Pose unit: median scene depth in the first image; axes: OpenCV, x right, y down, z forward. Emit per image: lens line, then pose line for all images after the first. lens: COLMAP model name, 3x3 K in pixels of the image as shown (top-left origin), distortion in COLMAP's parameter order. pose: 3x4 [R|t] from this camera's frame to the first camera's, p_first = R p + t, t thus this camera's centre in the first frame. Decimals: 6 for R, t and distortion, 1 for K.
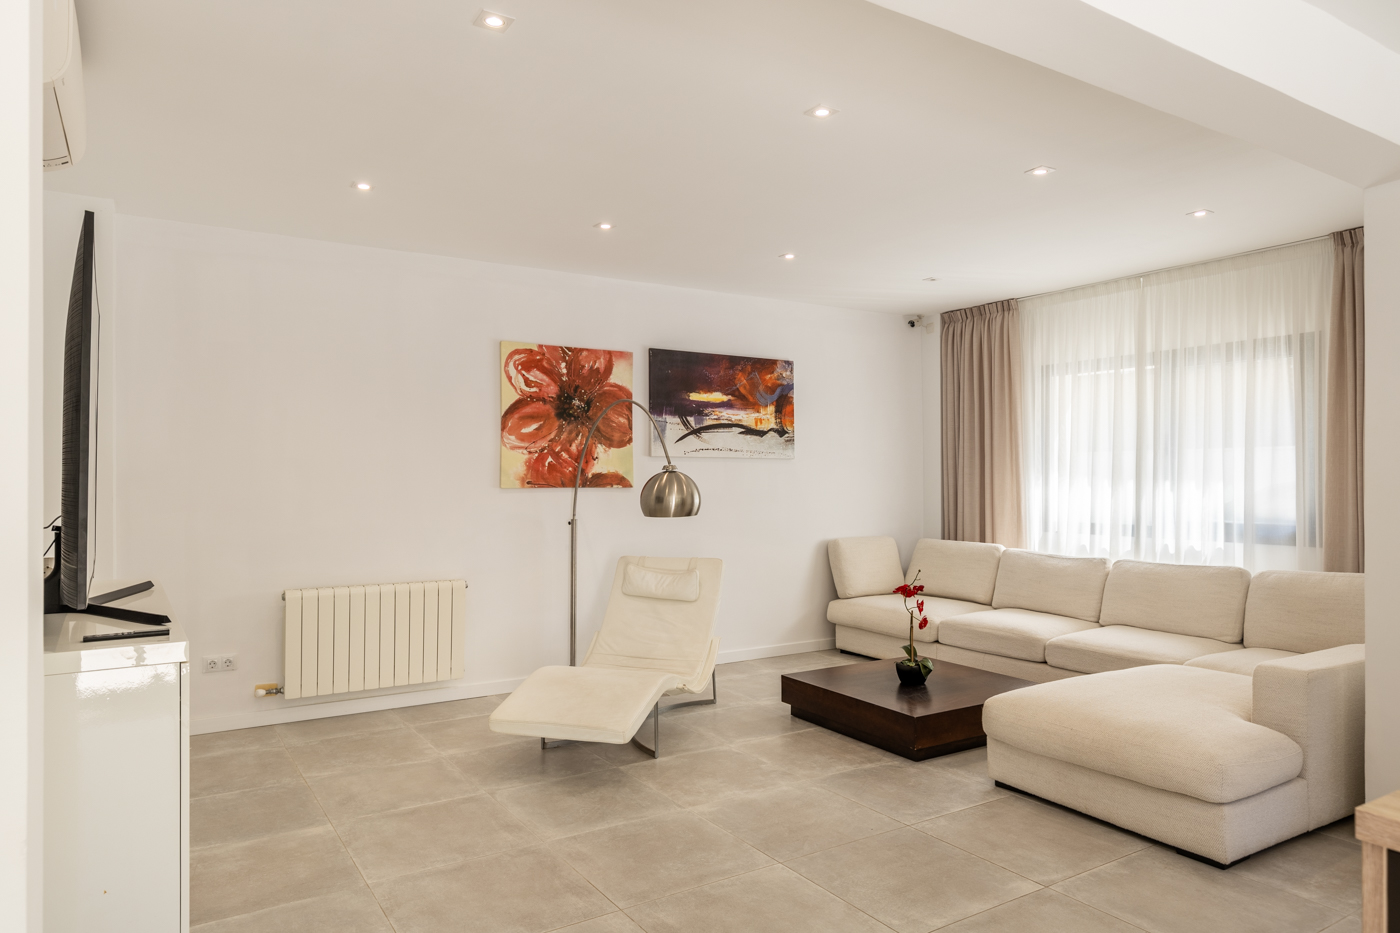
lens RADIAL K [[886.8, 0, 692.3], [0, 886.8, 472.1], [0, 0, 1]] dist [0.010118, 0.000655]
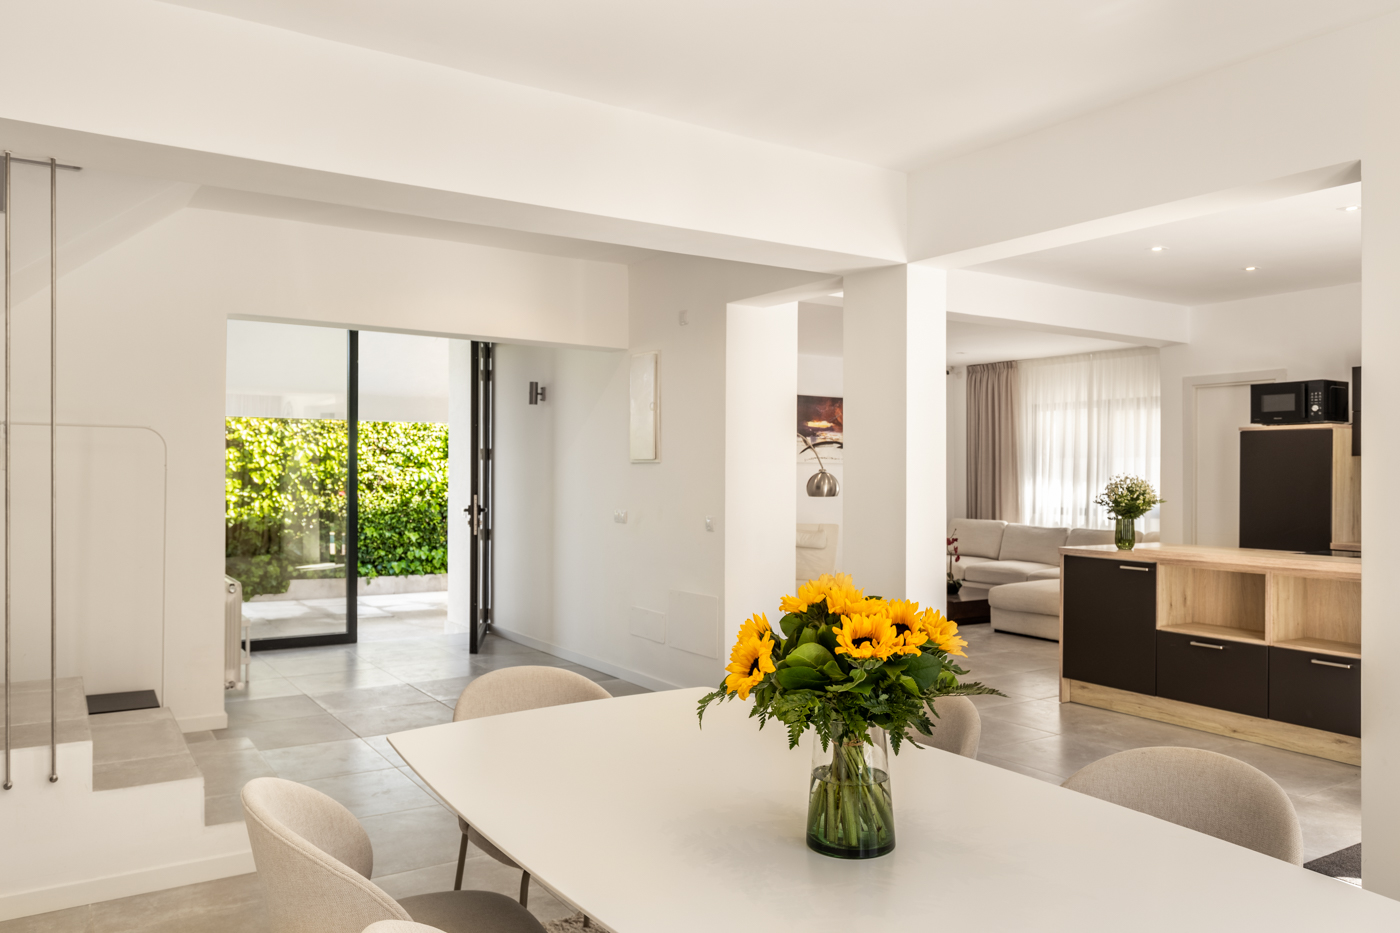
lens RADIAL K [[1026.8, 0, 701.8], [0, 1026.8, 466.1], [0, 0, 1]] dist [0.001365, -0.007285]
pose [[0.999588, 0.007712, 0.027648, -0.237020], [-0.007590, 0.999961, -0.004519, -0.001644], [-0.027682, 0.004307, 0.999607, -0.795833]]
